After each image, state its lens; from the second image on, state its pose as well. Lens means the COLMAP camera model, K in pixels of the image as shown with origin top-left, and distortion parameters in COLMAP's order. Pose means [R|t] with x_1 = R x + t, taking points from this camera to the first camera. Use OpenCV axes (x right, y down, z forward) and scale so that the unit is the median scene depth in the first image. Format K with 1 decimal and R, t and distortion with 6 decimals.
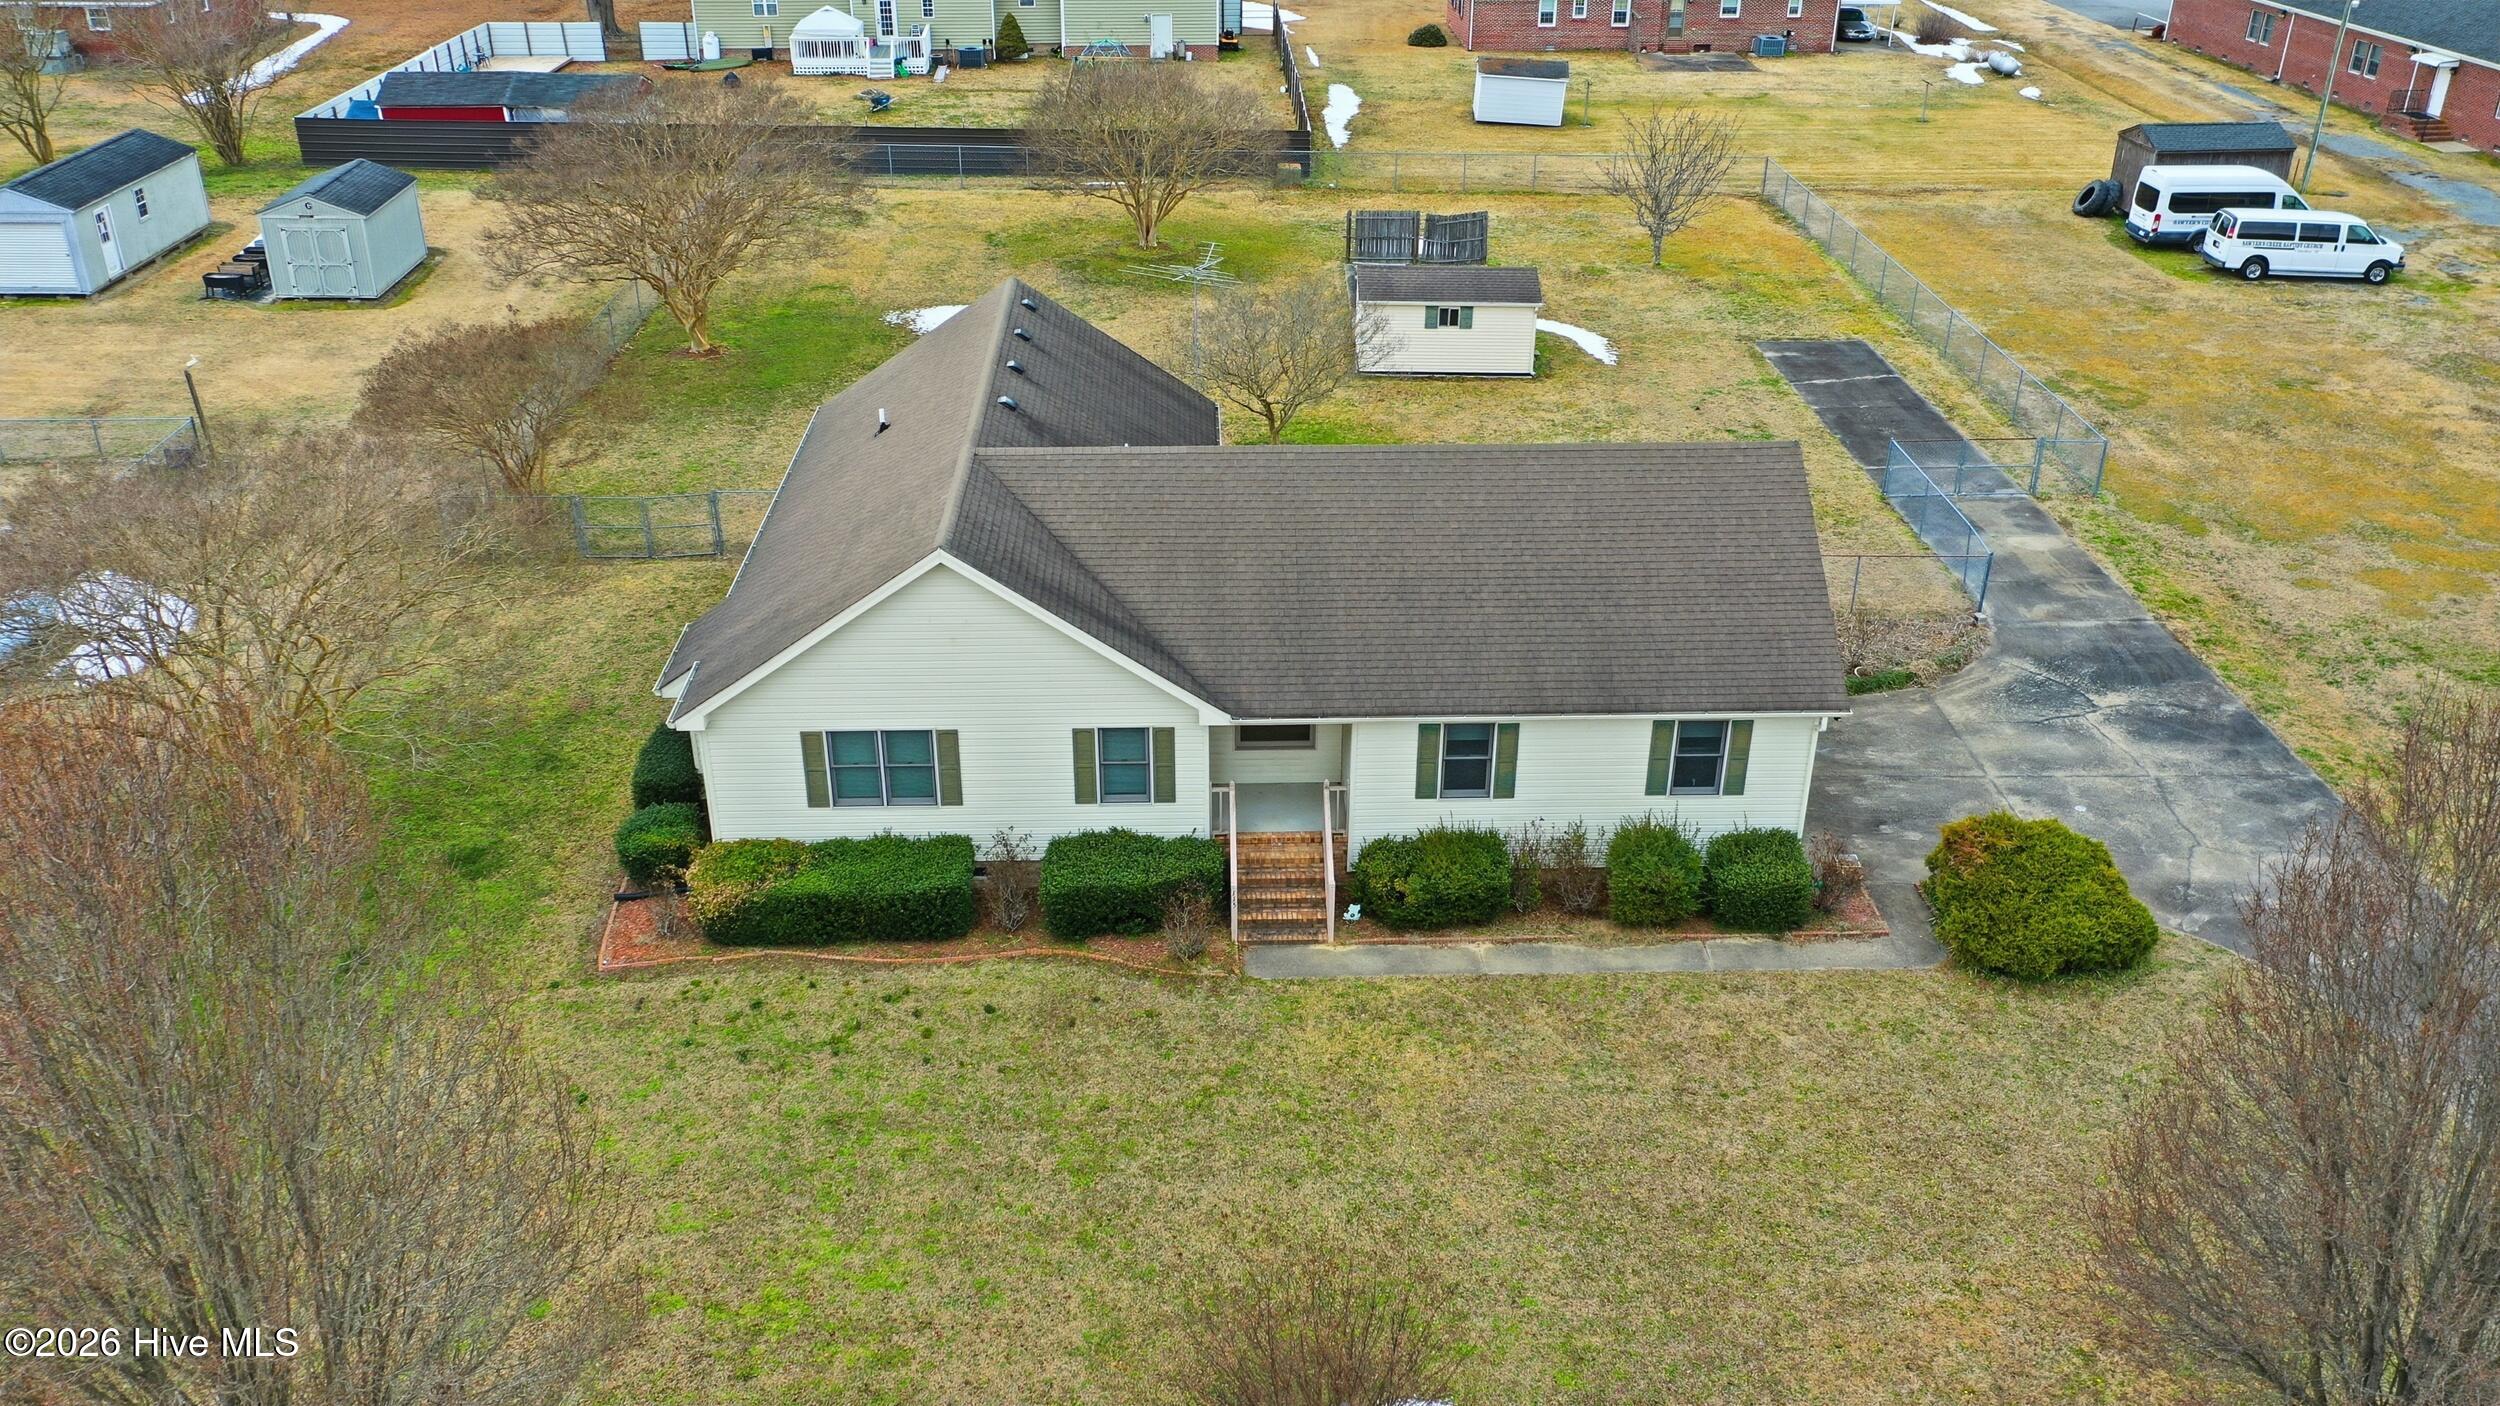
lens RADIAL K [[1983.6, 0, 1246.7], [0, 1983.6, 693.1], [0, 0, 1]] dist [0.015532, 0.006589]
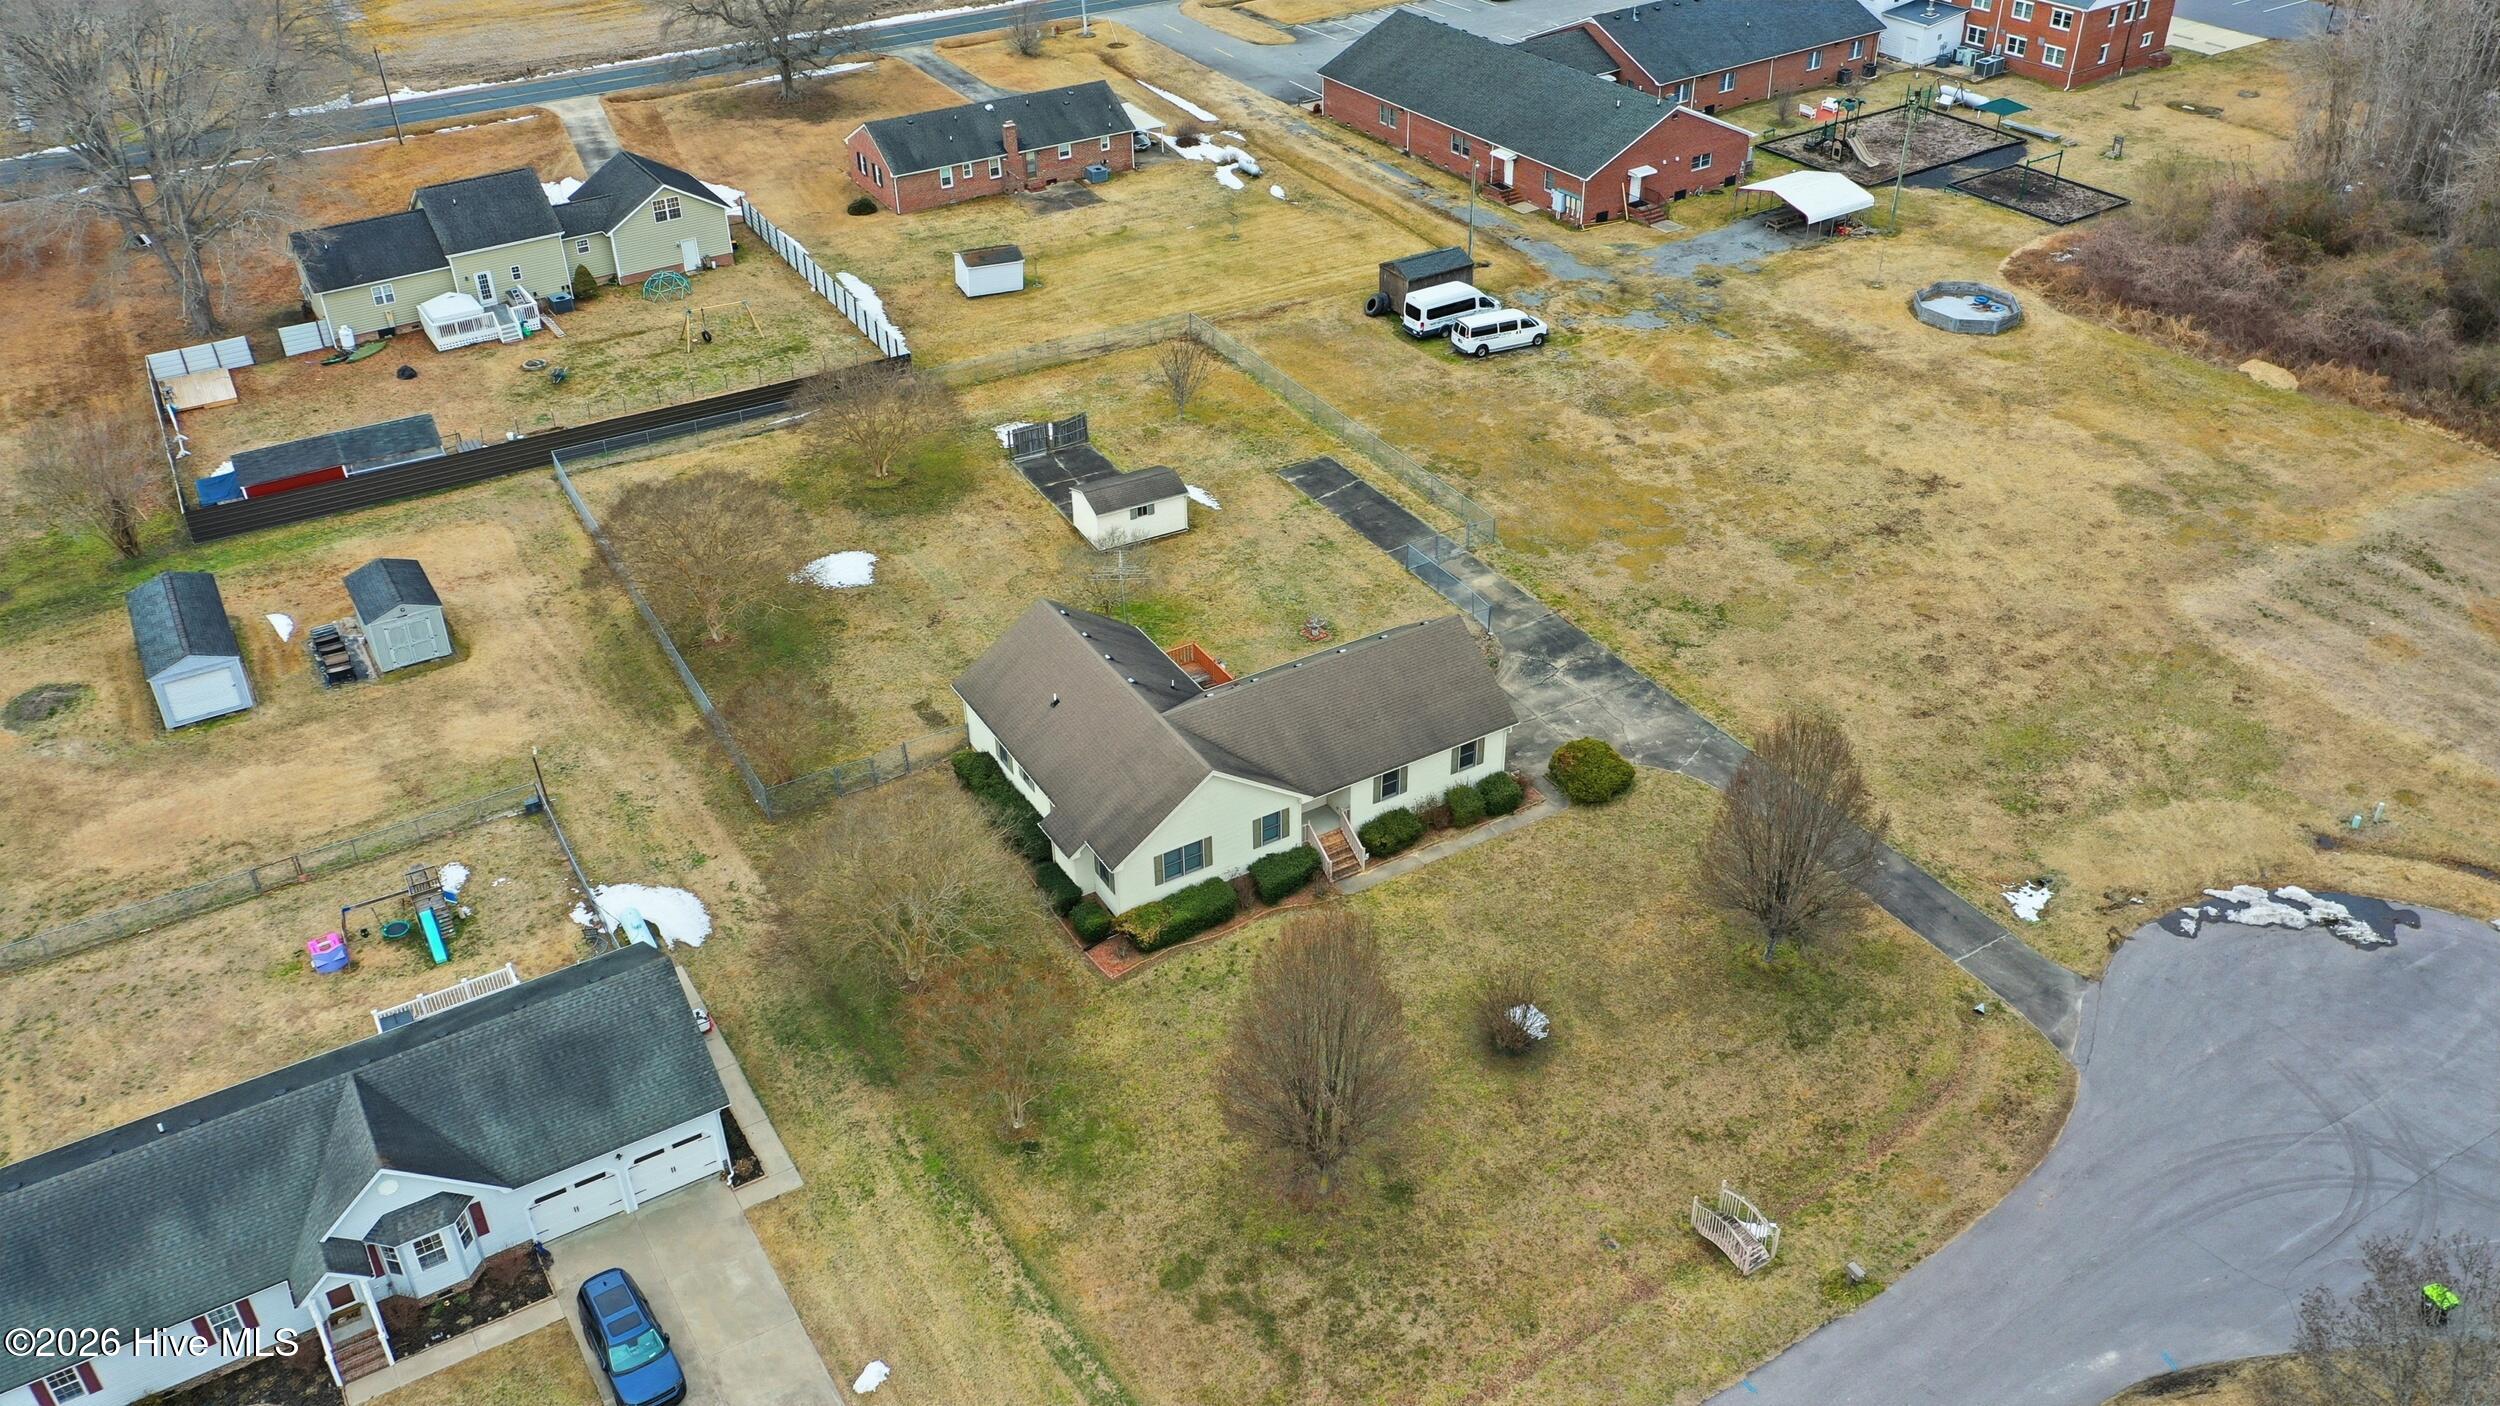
lens RADIAL K [[1983.6, 0, 1246.7], [0, 1983.6, 693.1], [0, 0, 1]] dist [0.015532, 0.006589]
pose [[0.877688, -0.278563, 0.389957, -0.729920], [0.238965, 0.959725, 0.147727, -0.359709], [-0.415403, -0.036472, 0.908906, -0.868040]]
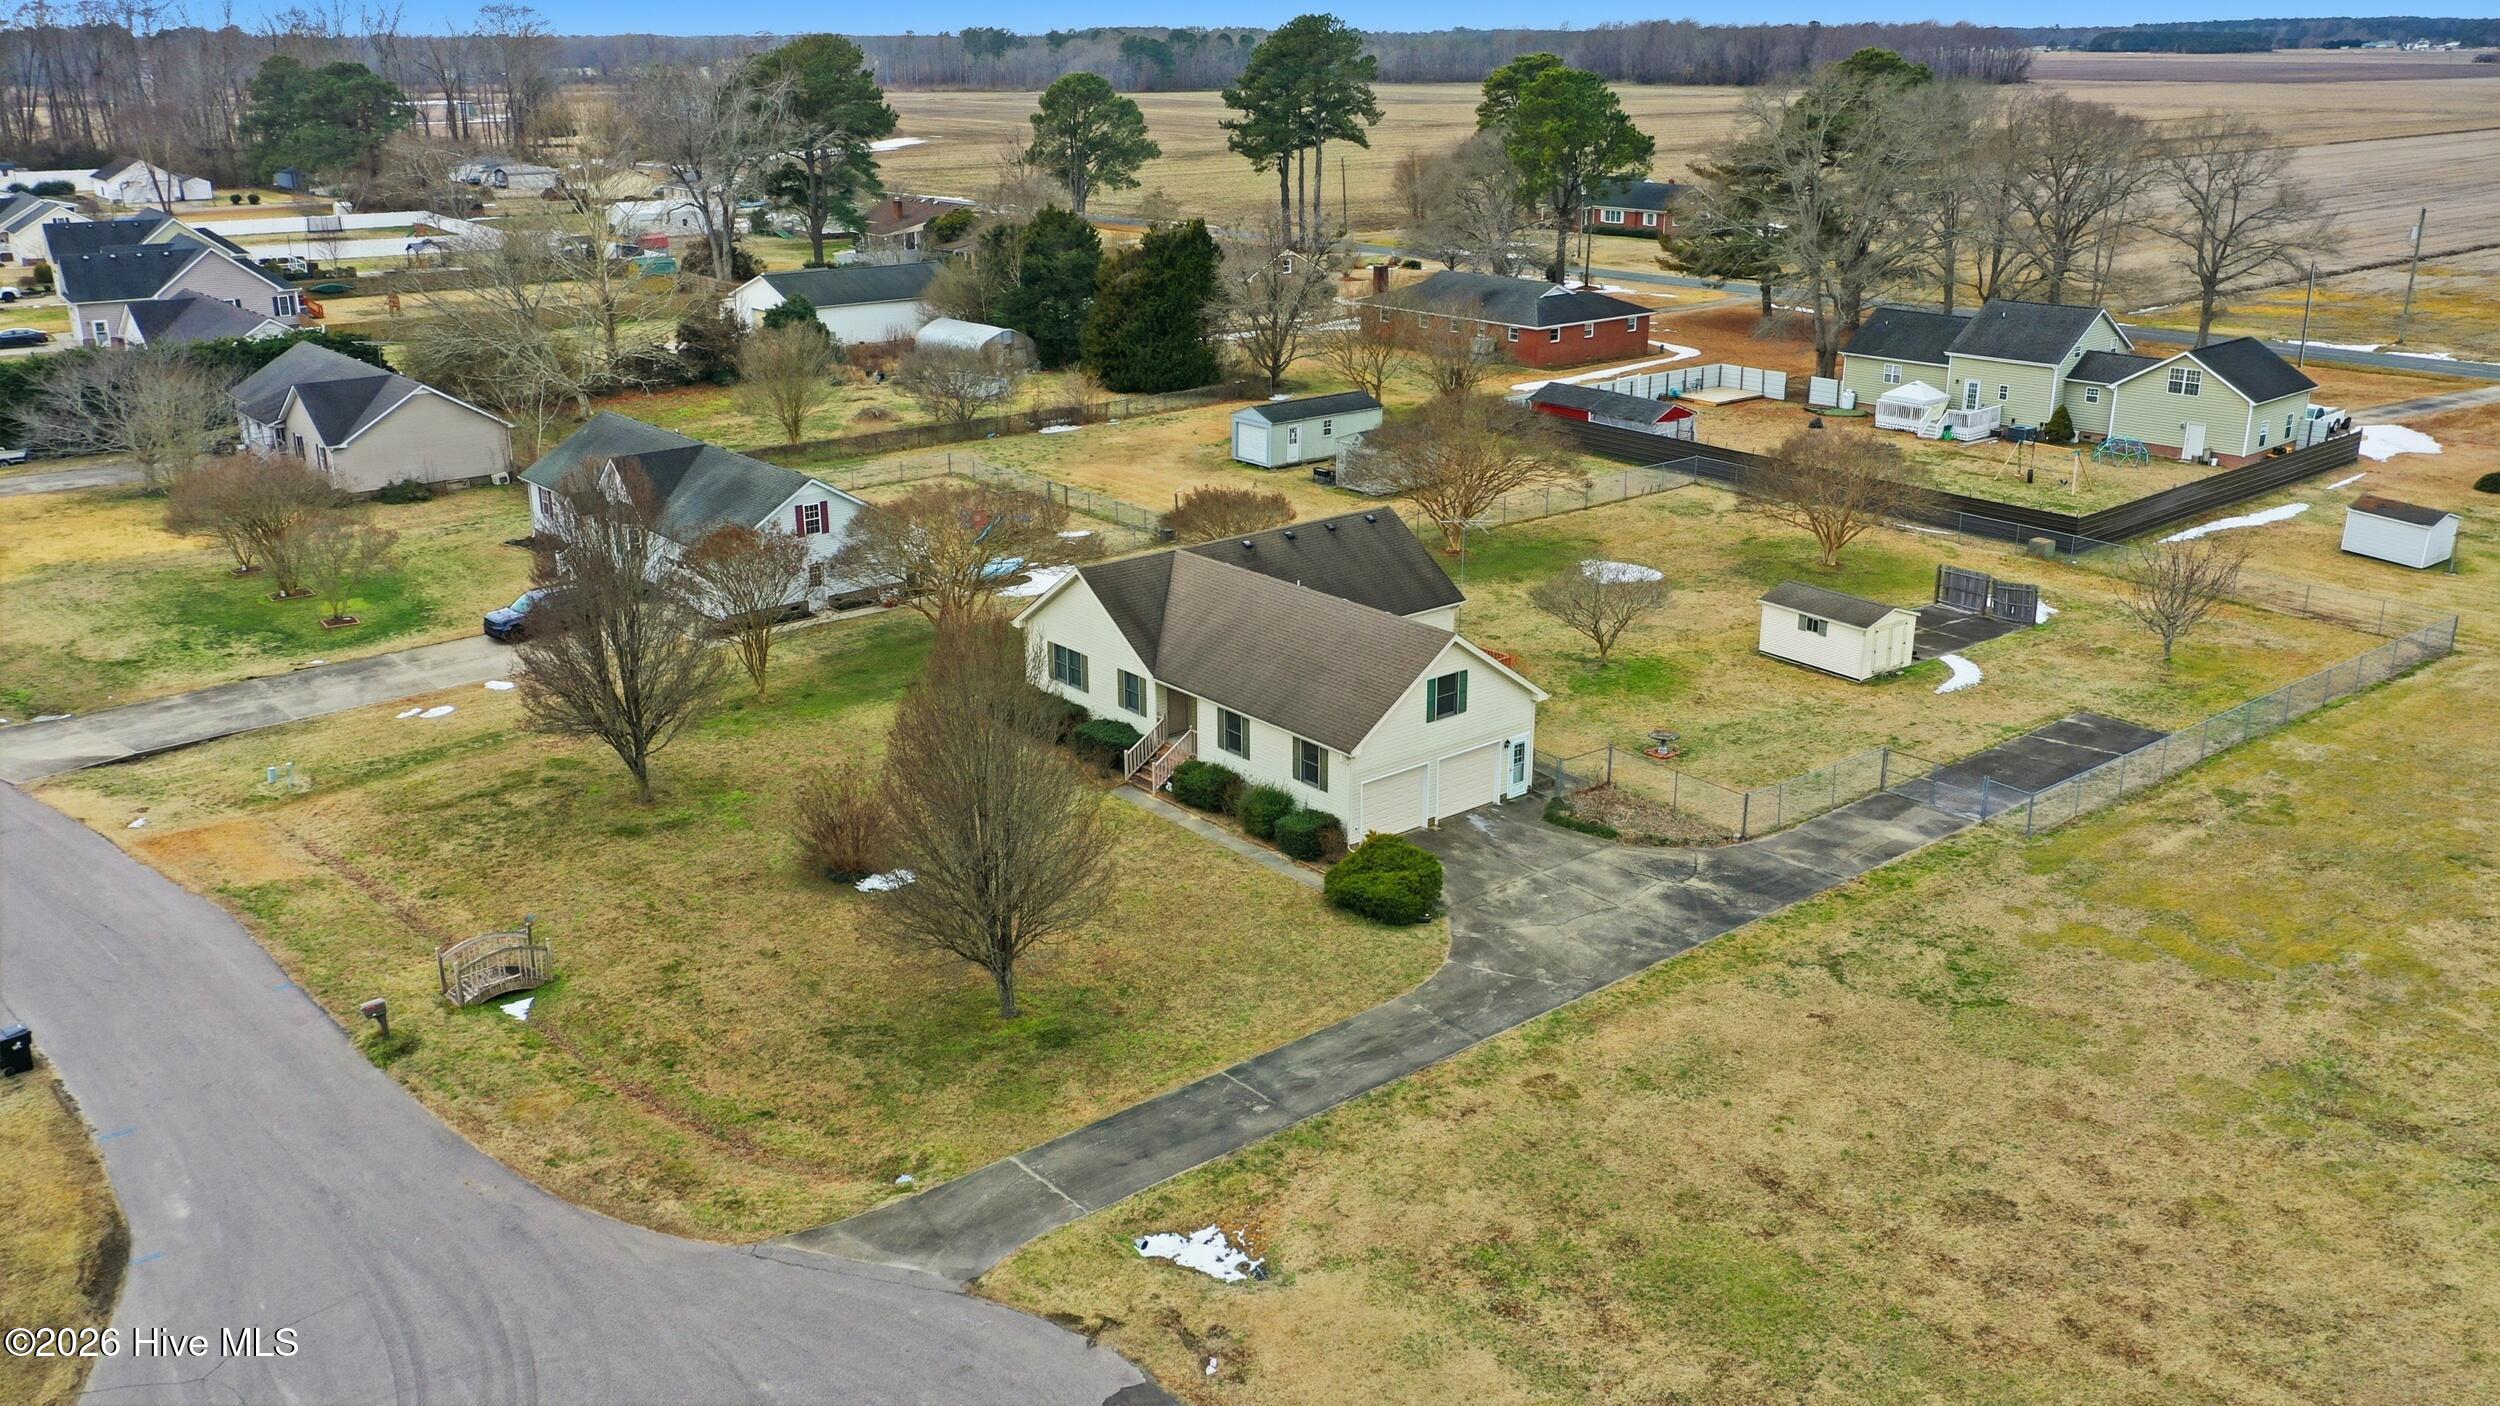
lens RADIAL K [[1983.6, 0, 1246.7], [0, 1983.6, 693.1], [0, 0, 1]] dist [0.015532, 0.006589]
pose [[0.609377, 0.241756, -0.755125, 1.211955], [-0.359879, 0.932962, 0.008273, -0.018724], [0.706503, 0.266712, 0.655528, -0.231786]]
